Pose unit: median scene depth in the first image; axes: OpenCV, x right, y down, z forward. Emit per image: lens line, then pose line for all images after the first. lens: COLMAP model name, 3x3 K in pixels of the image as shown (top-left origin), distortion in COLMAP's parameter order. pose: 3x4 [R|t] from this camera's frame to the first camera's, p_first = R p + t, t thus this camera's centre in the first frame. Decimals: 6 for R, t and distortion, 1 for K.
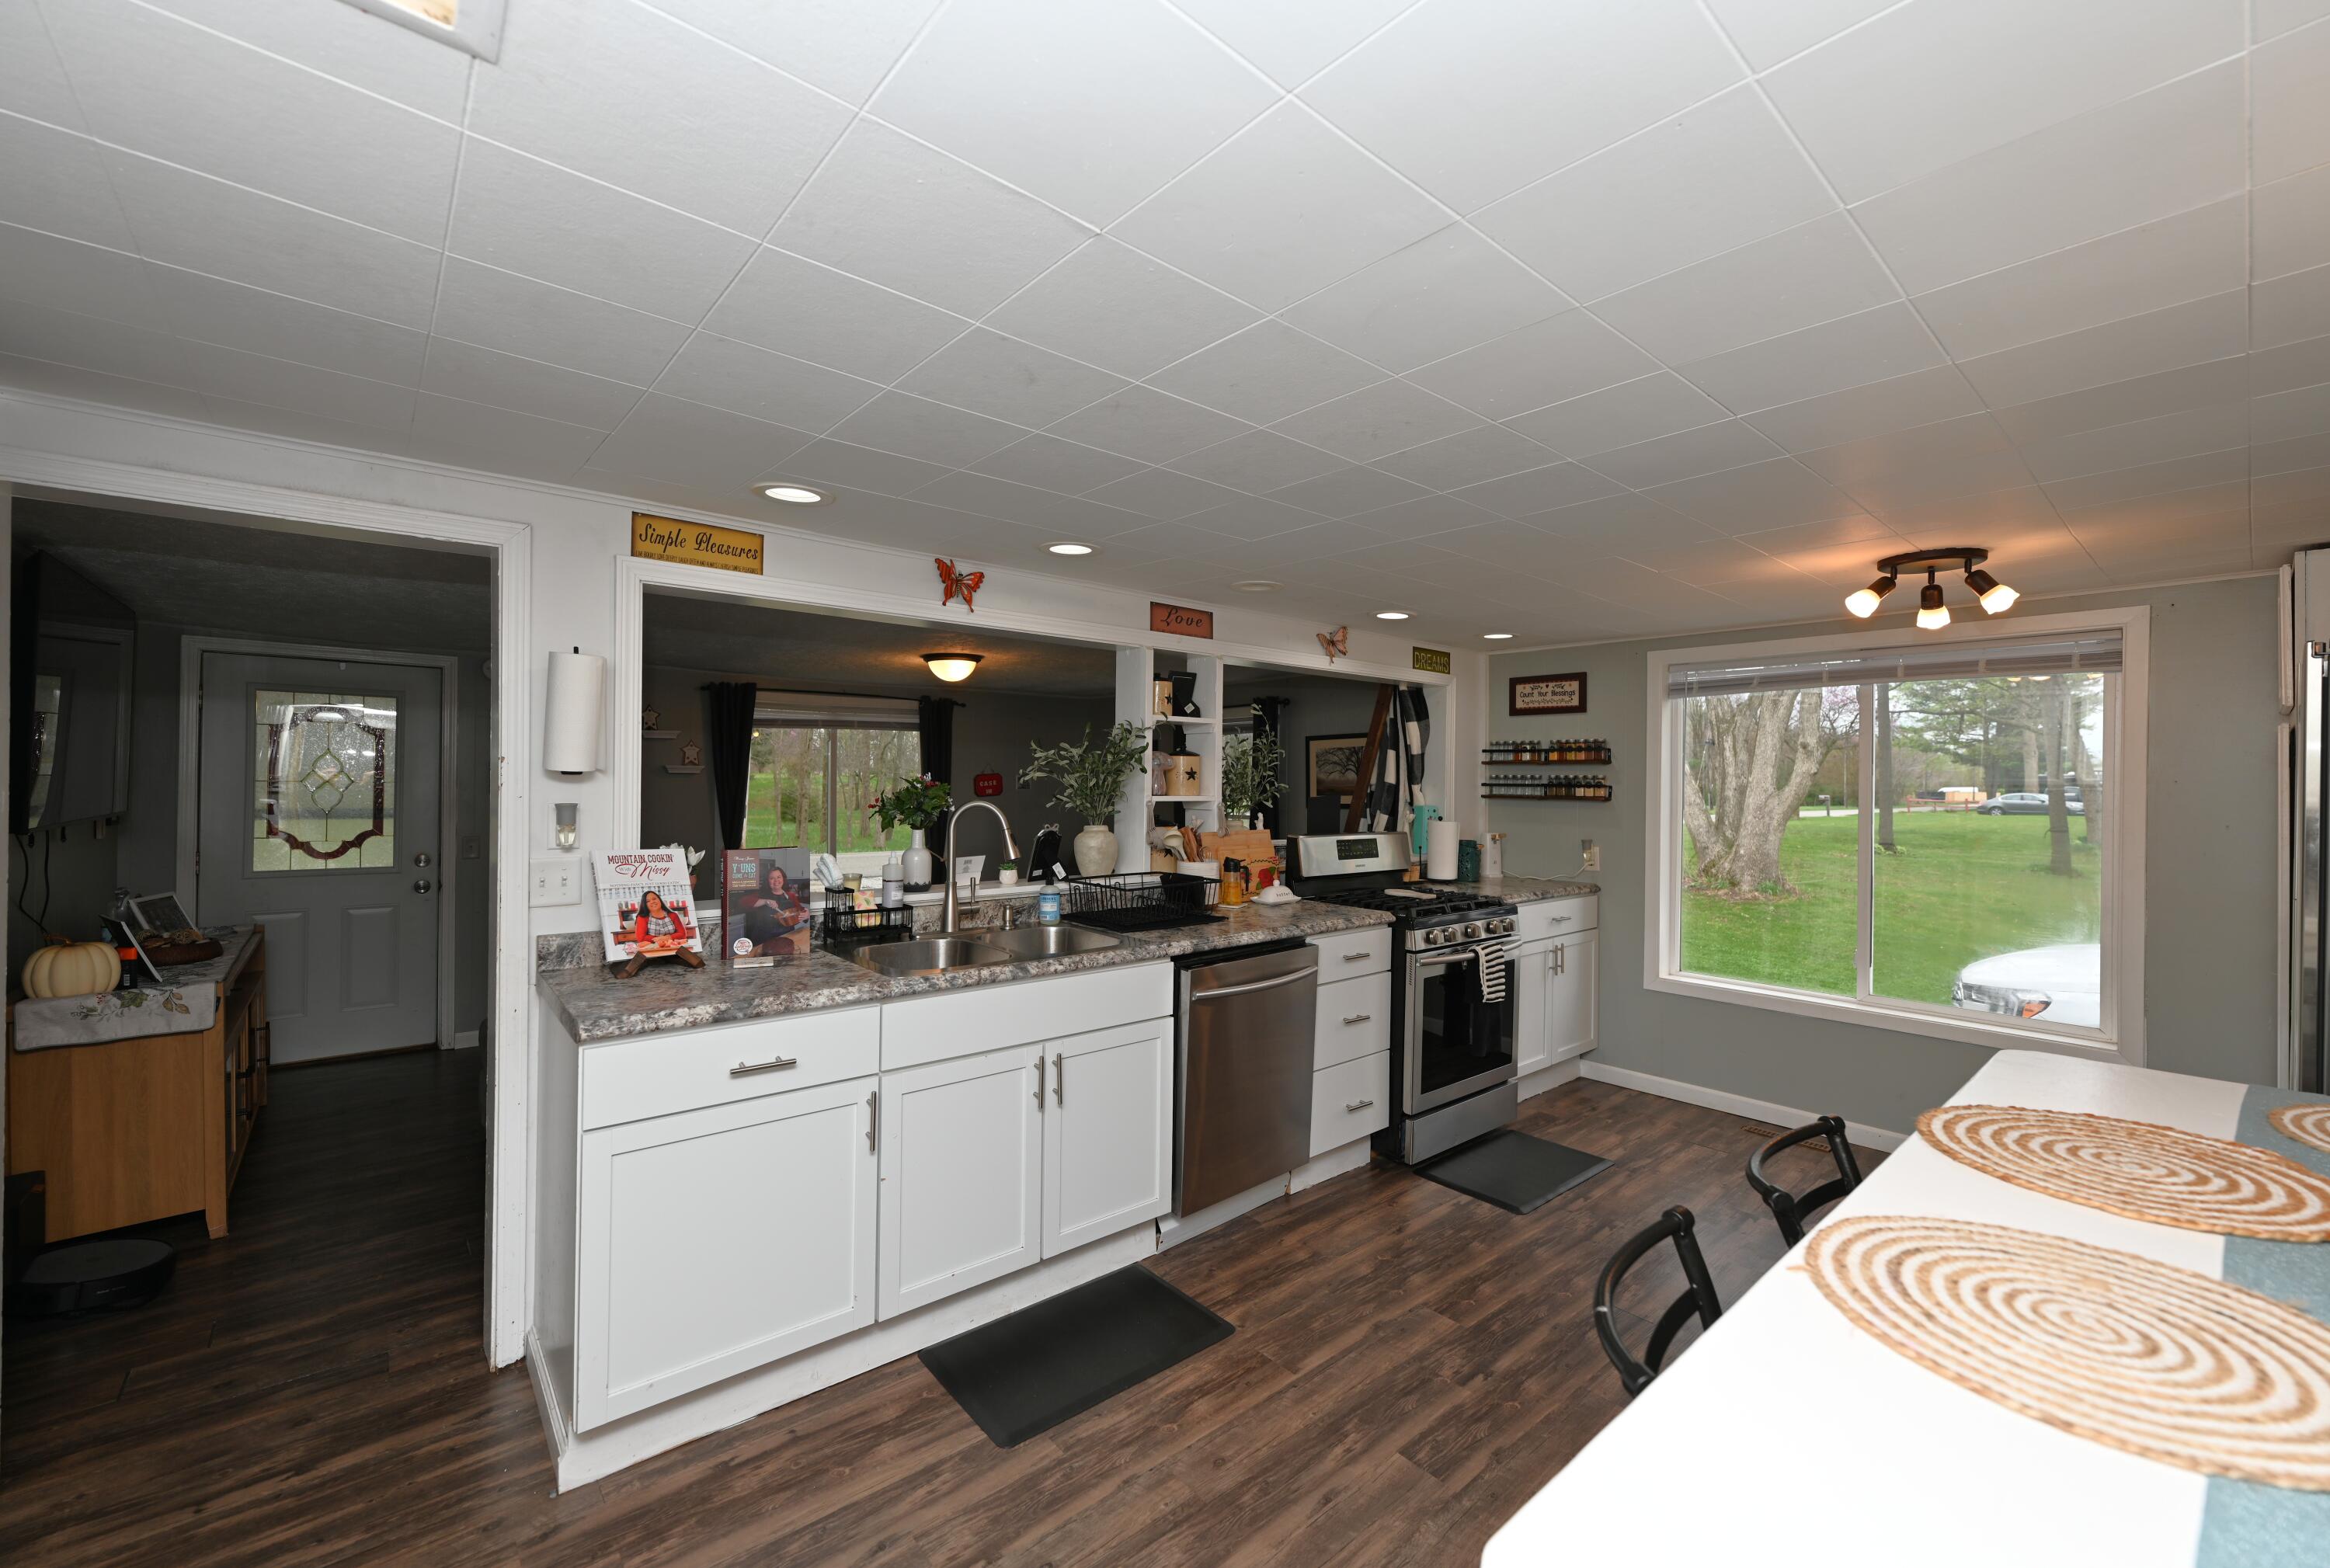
lens RADIAL K [[925.5, 0, 1147.5], [0, 925.5, 777.8], [0, 0, 1]] dist [-0.002407, -0.000313]
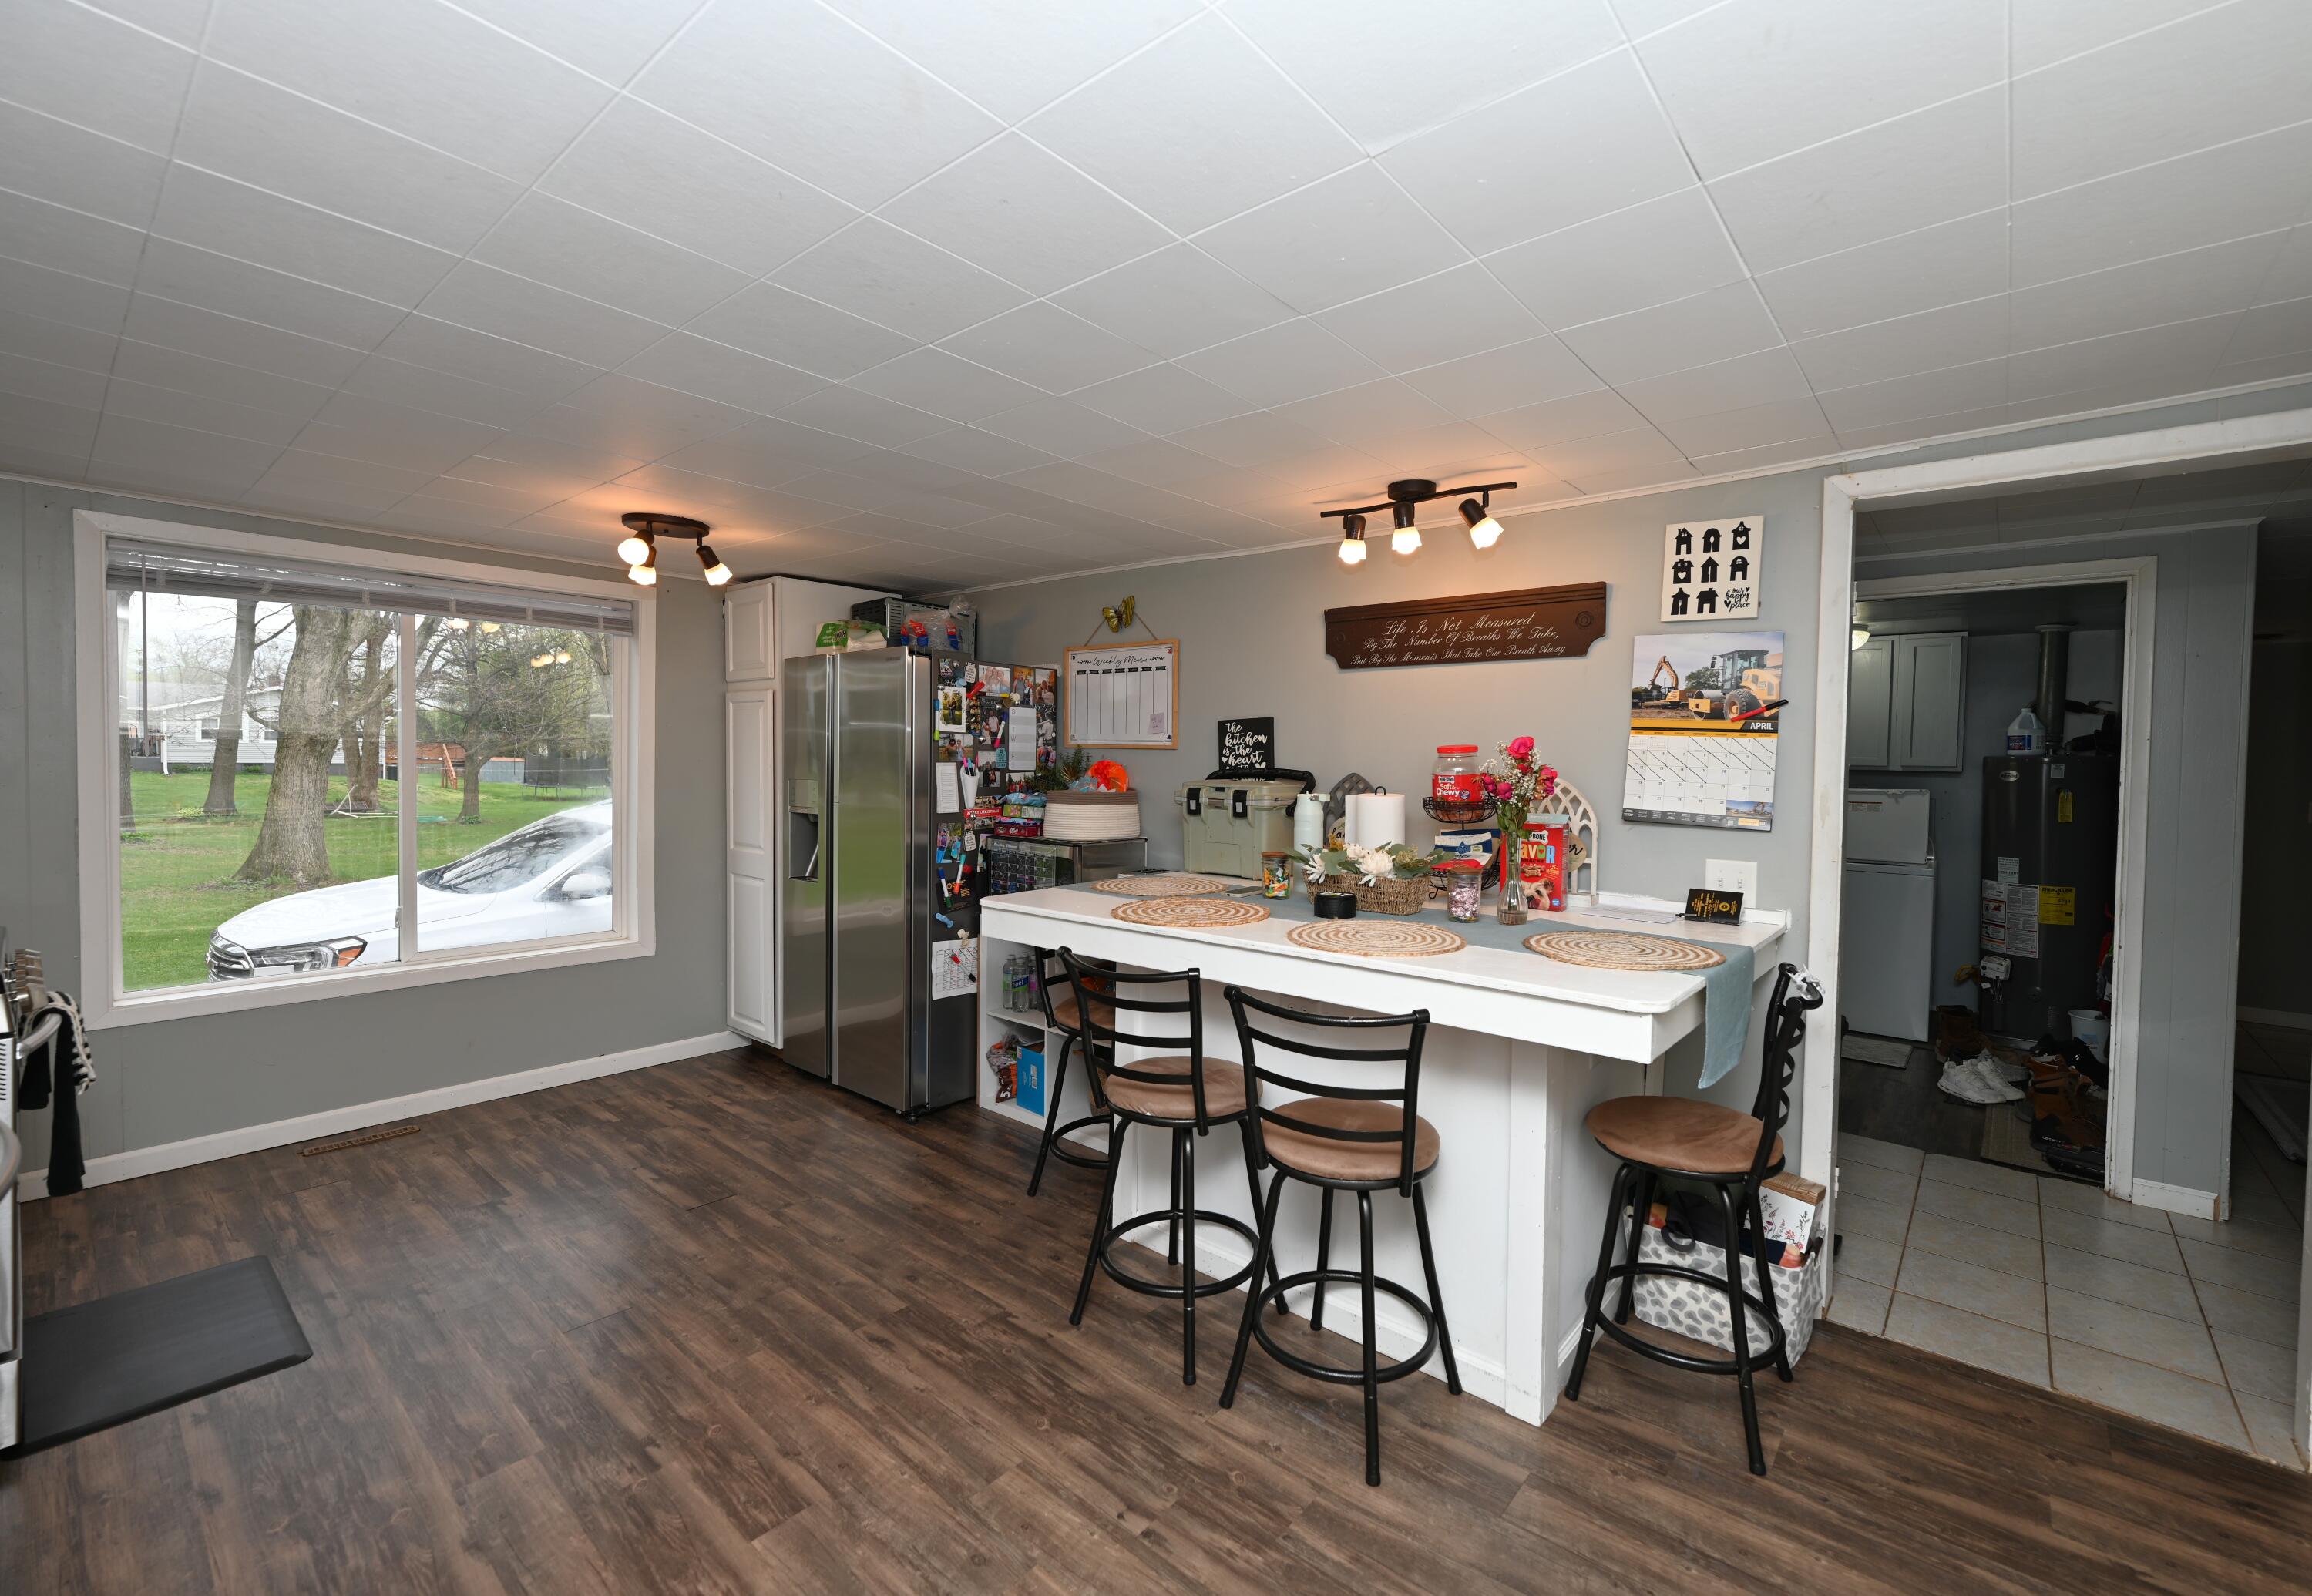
lens RADIAL K [[970.2, 0, 1232.4], [0, 970.2, 789.1], [0, 0, 1]] dist [-0.000657, -0.001012]
pose [[-0.194230, -0.041057, 0.980097, -0.394359], [-0.020538, 0.999075, 0.037782, 0.022762], [-0.980741, -0.012791, -0.194893, 0.491611]]
